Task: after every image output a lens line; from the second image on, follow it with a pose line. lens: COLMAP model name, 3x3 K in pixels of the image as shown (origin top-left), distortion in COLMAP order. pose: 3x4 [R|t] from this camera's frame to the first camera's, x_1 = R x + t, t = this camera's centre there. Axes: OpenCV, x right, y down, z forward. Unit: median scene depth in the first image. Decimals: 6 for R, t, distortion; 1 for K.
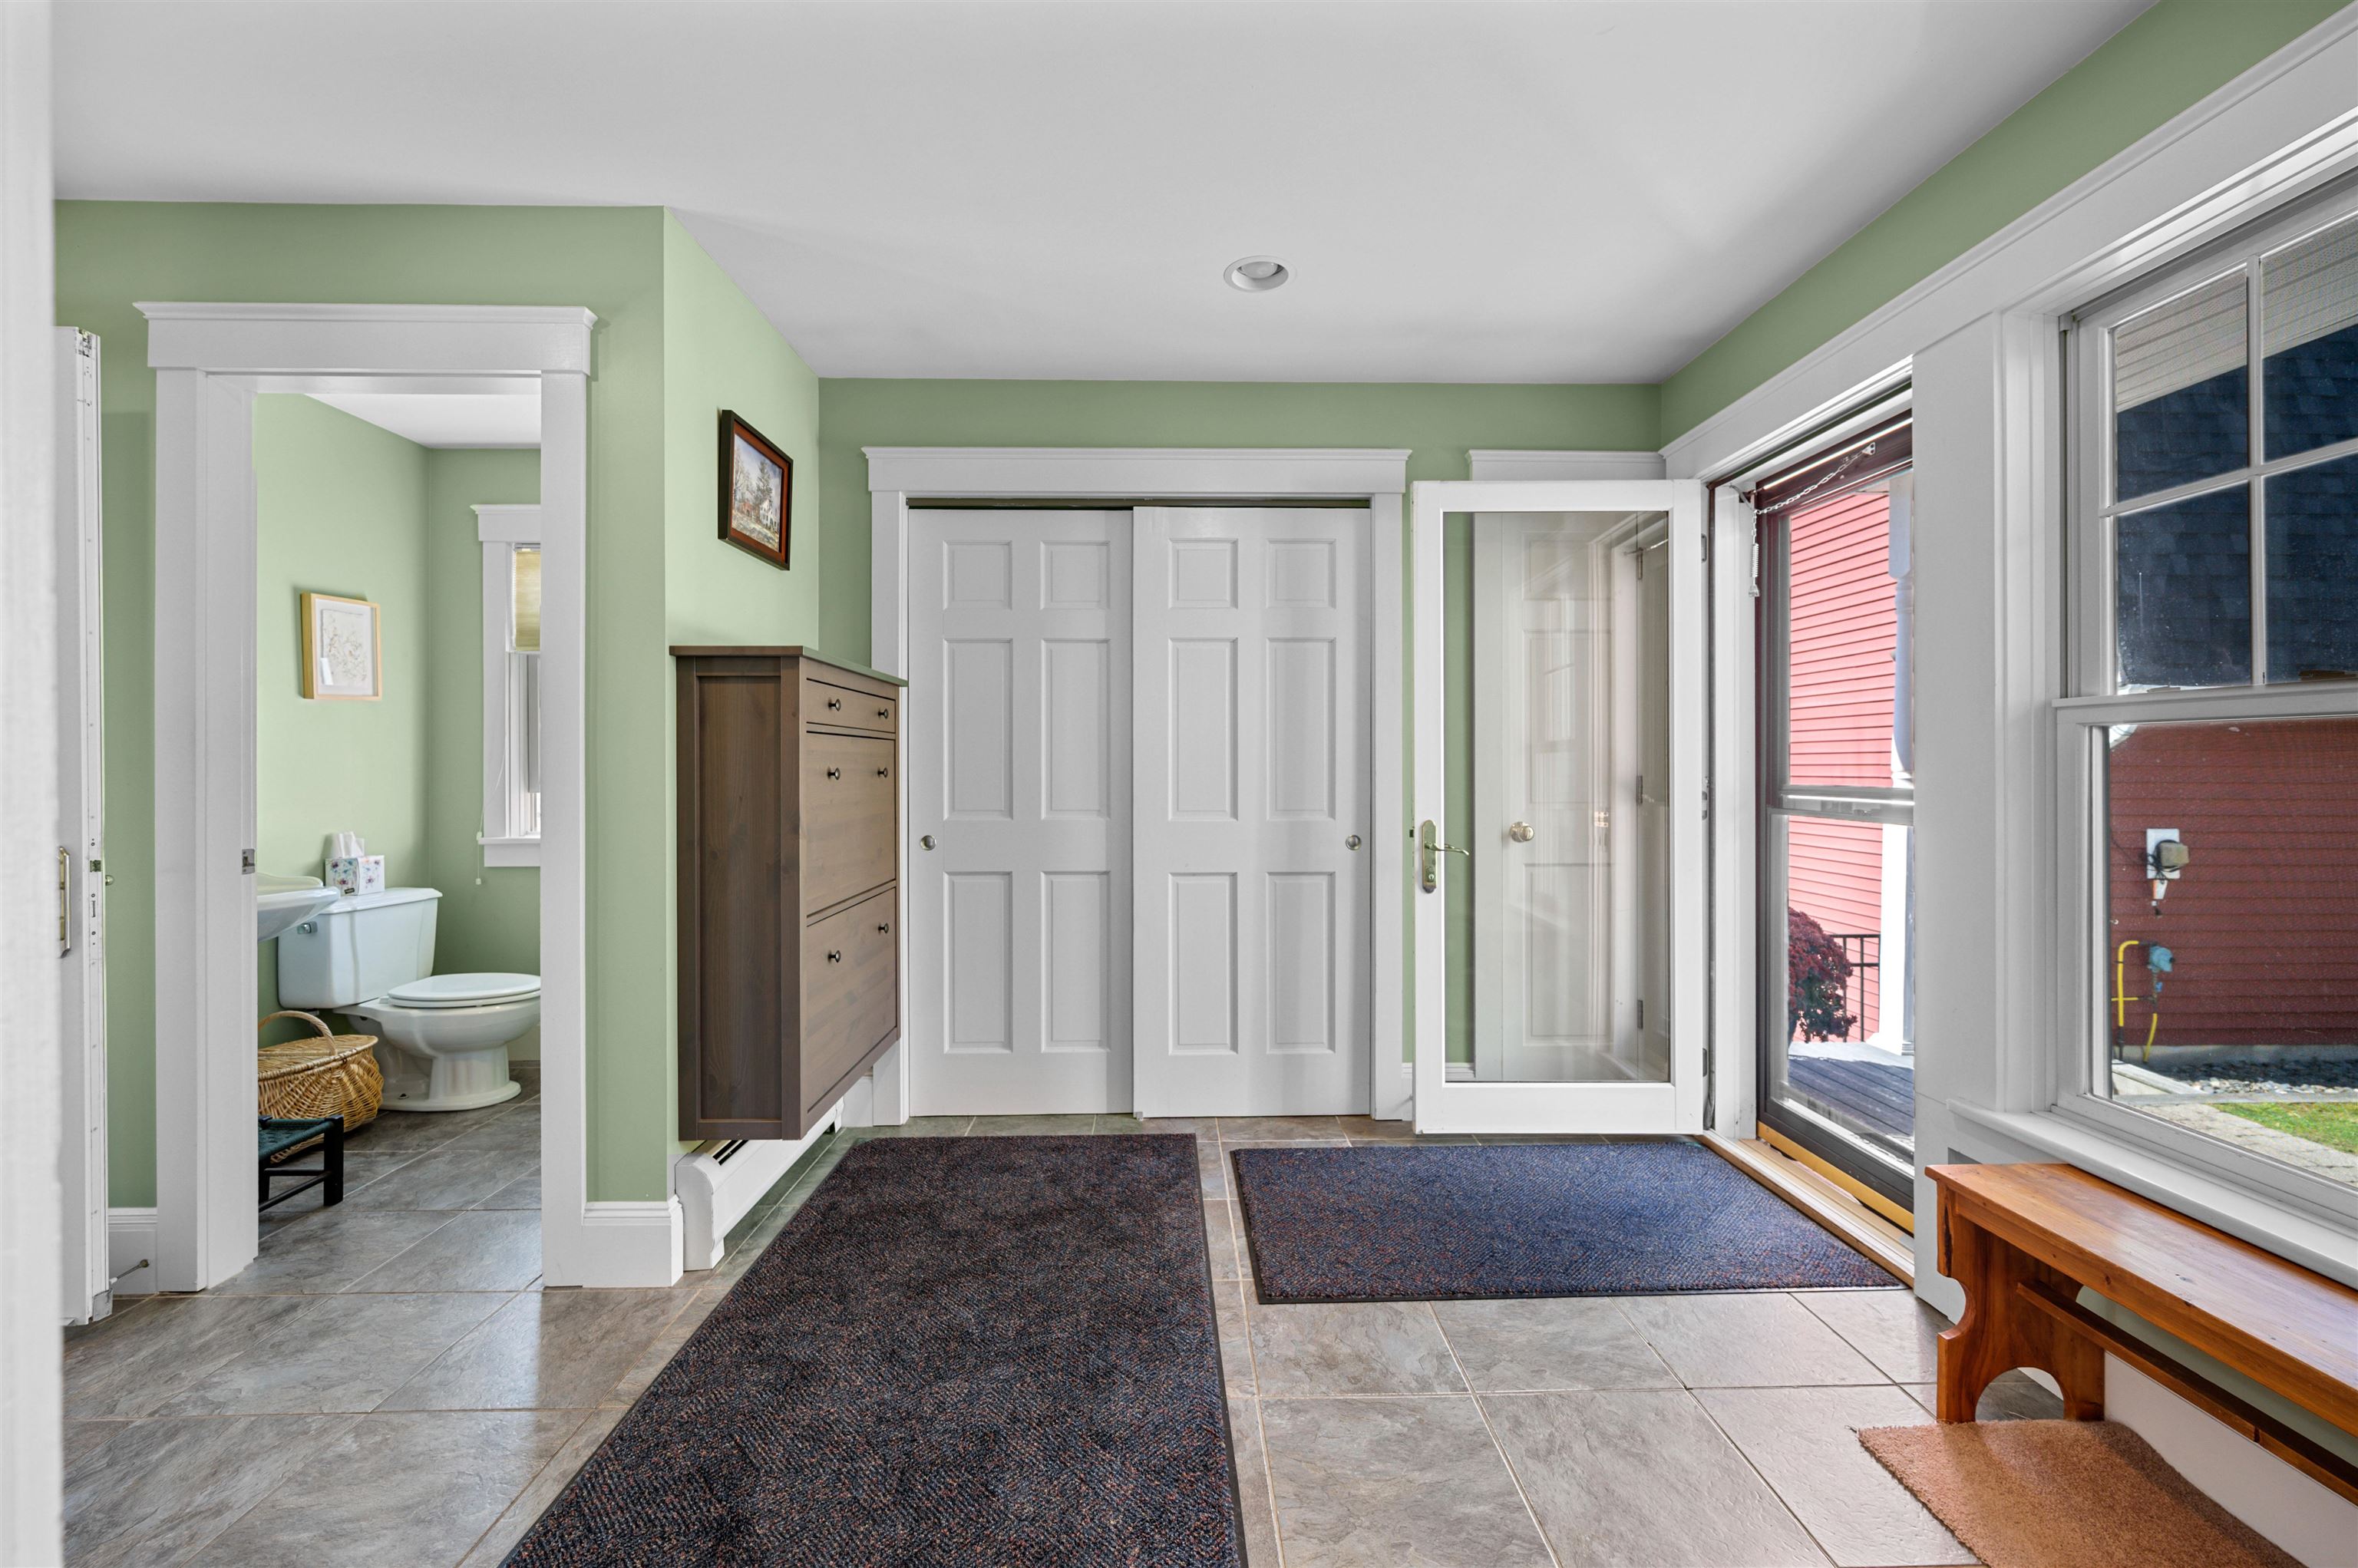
lens RADIAL K [[944.2, 0, 1181.0], [0, 944.2, 771.0], [0, 0, 1]] dist [0.001534, -0.001064]
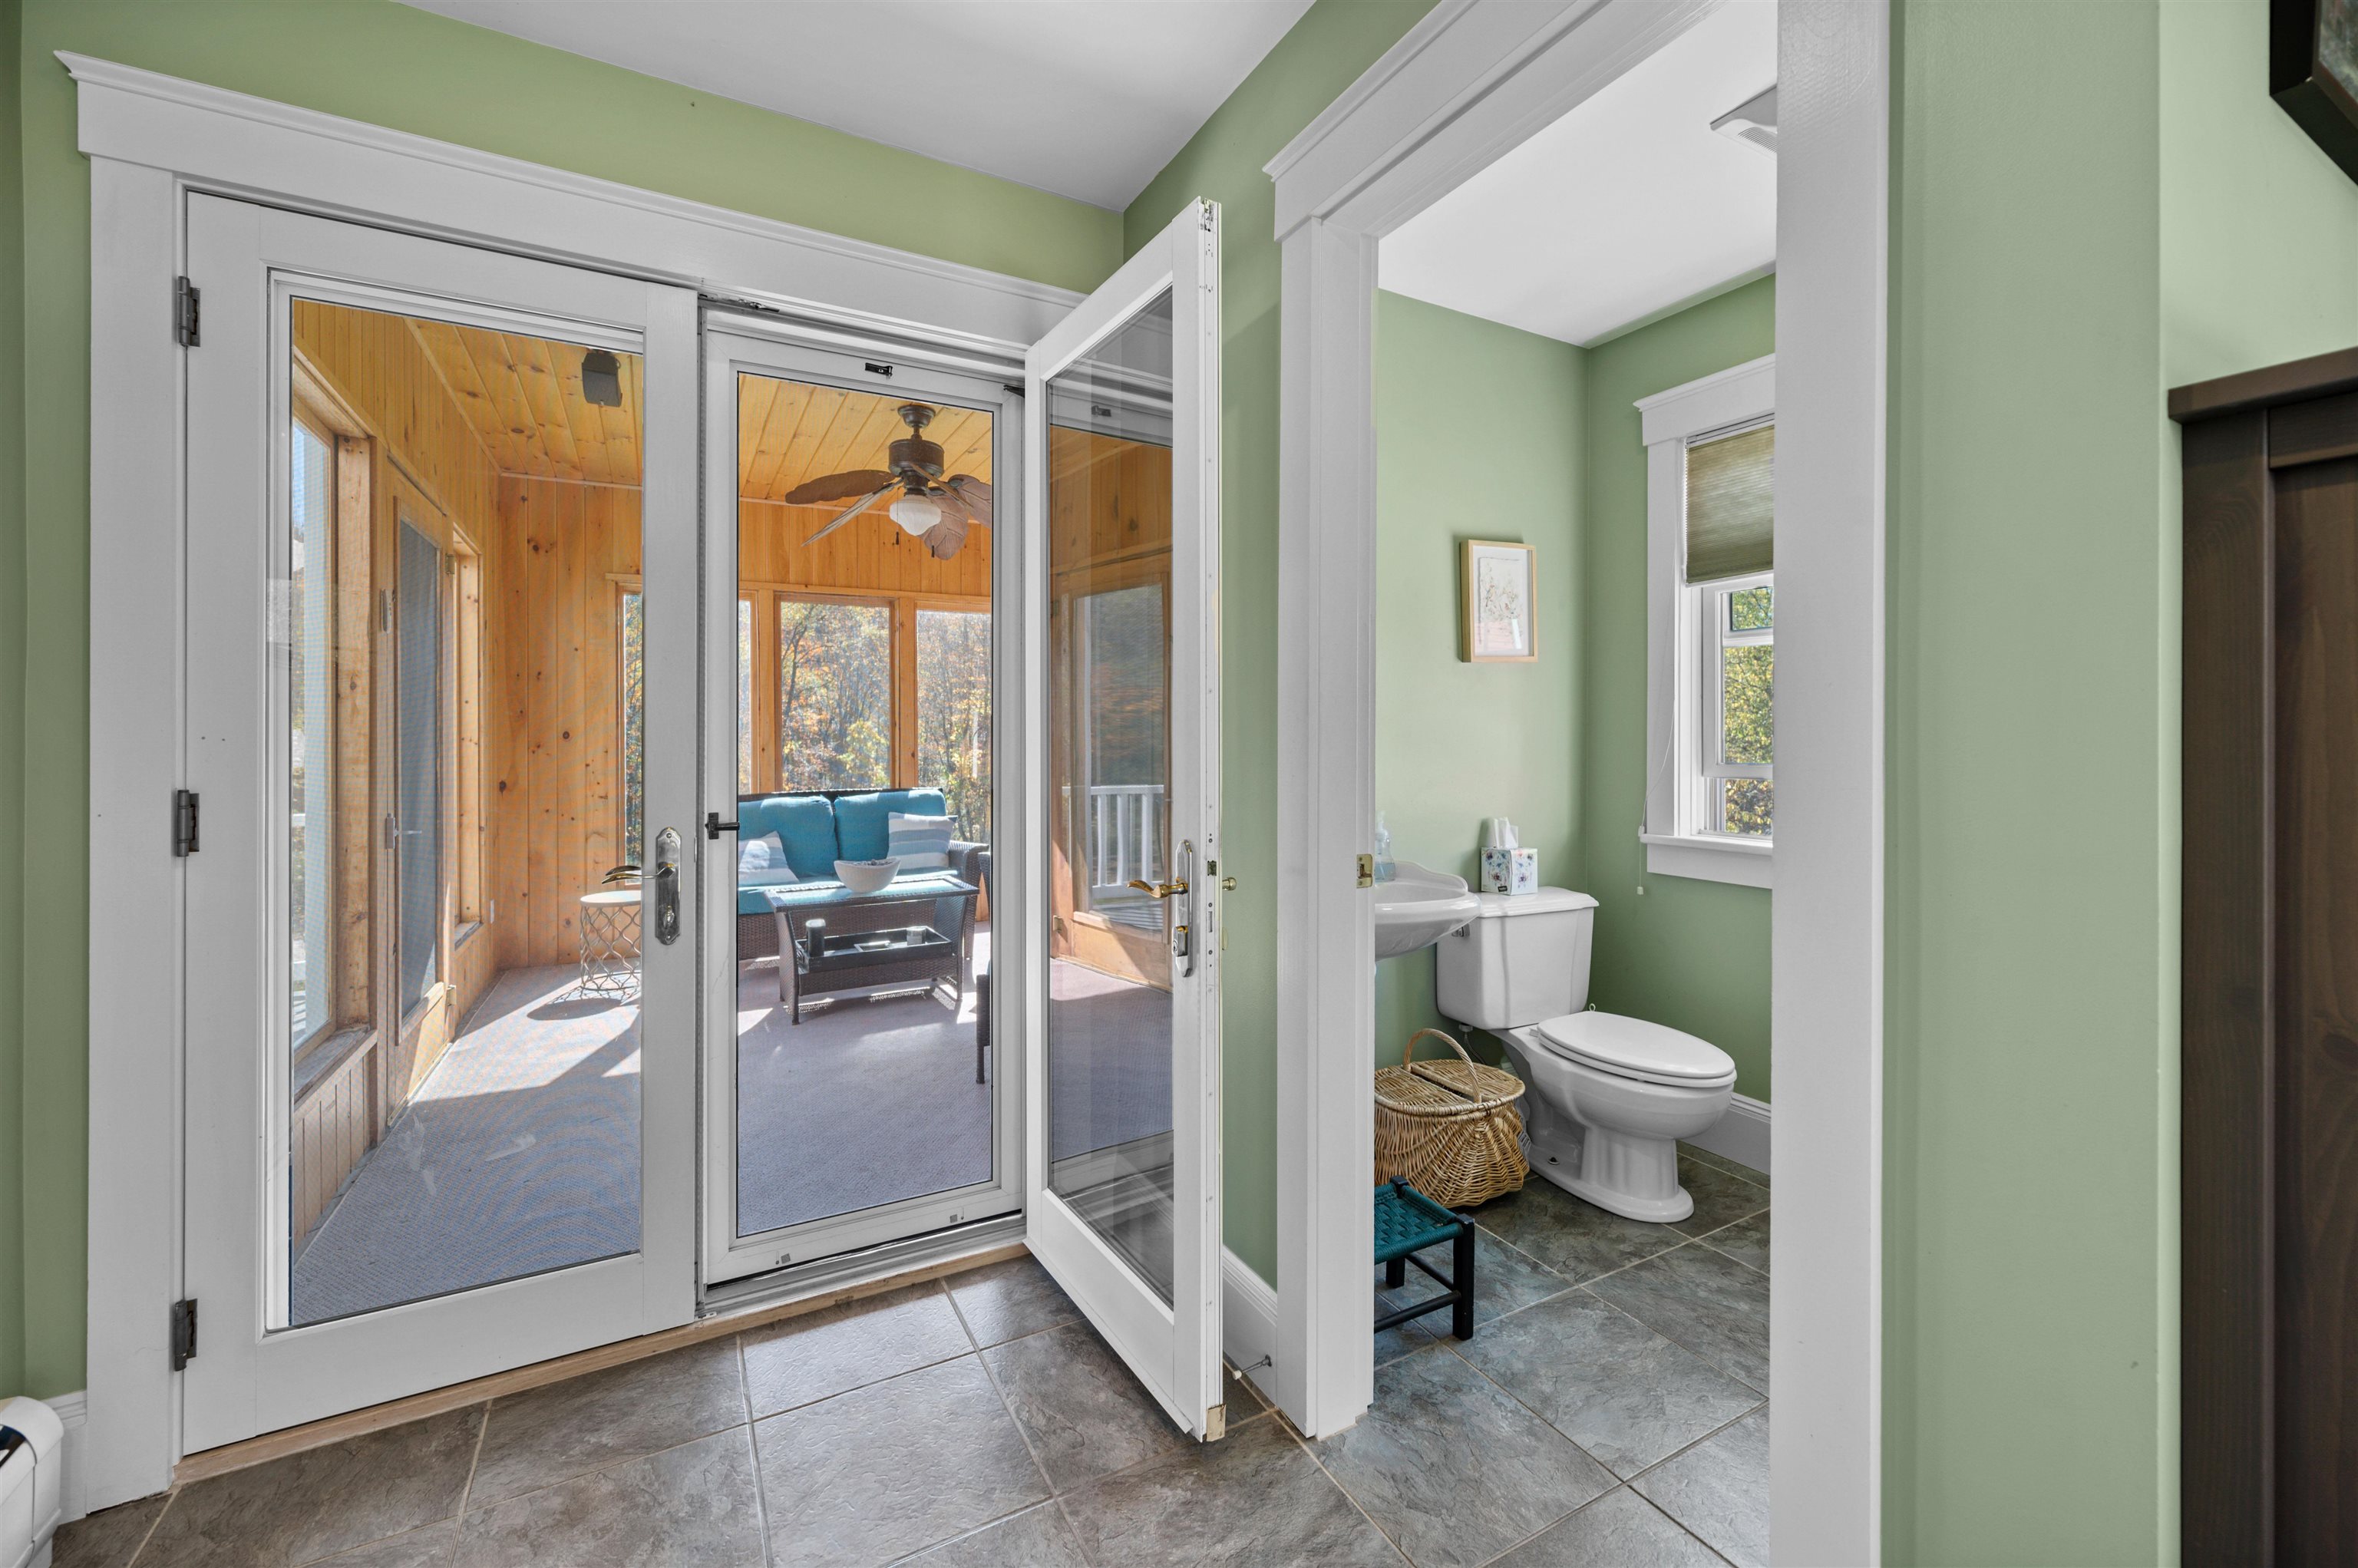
lens RADIAL K [[944.2, 0, 1176.4], [0, 944.2, 737.4], [0, 0, 1]] dist [0.001534, -0.001064]
pose [[0.458733, 0.001813, -0.888572, -0.283904], [-0.005593, 0.999984, -0.000847, -0.005331], [0.888557, 0.005358, 0.458736, 0.377997]]
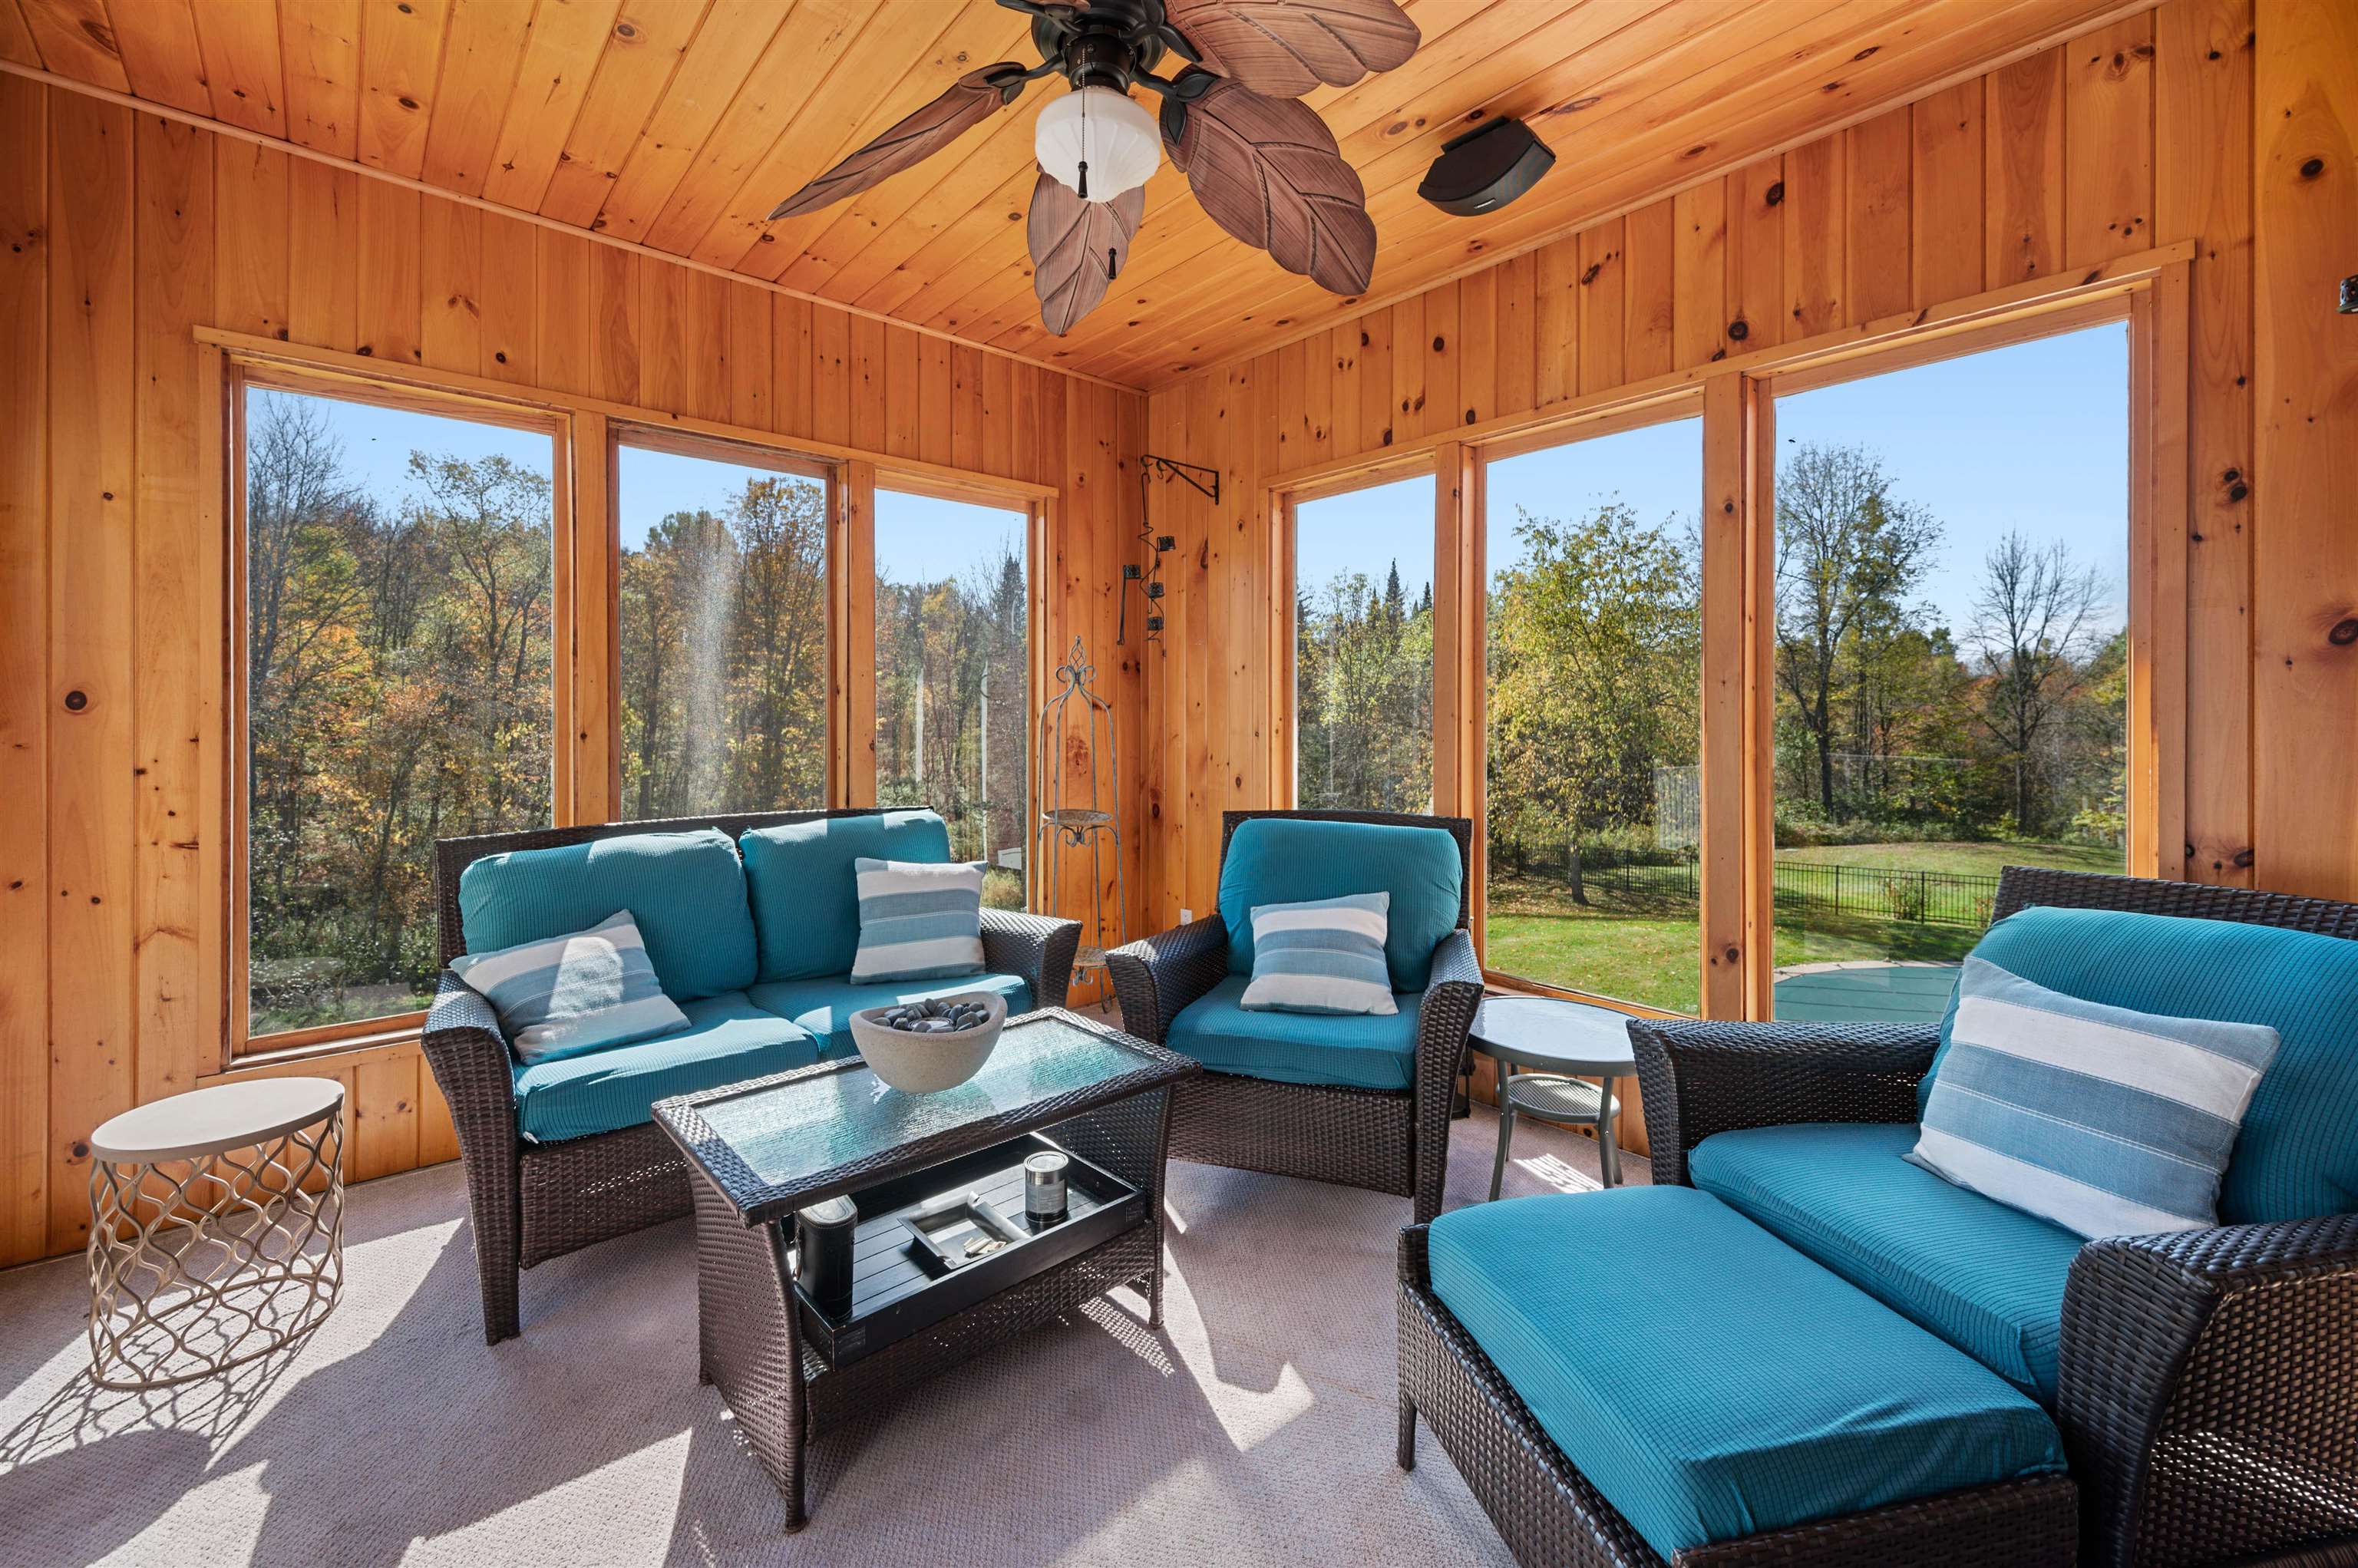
lens RADIAL K [[944.2, 0, 1164.5], [0, 944.2, 728.7], [0, 0, 1]] dist [0.001534, -0.001064]
pose [[0.643467, 0.008548, -0.765426, -0.568230], [-0.012464, 0.999922, 0.000688, -0.001779], [0.765372, 0.009097, 0.643524, 0.369787]]
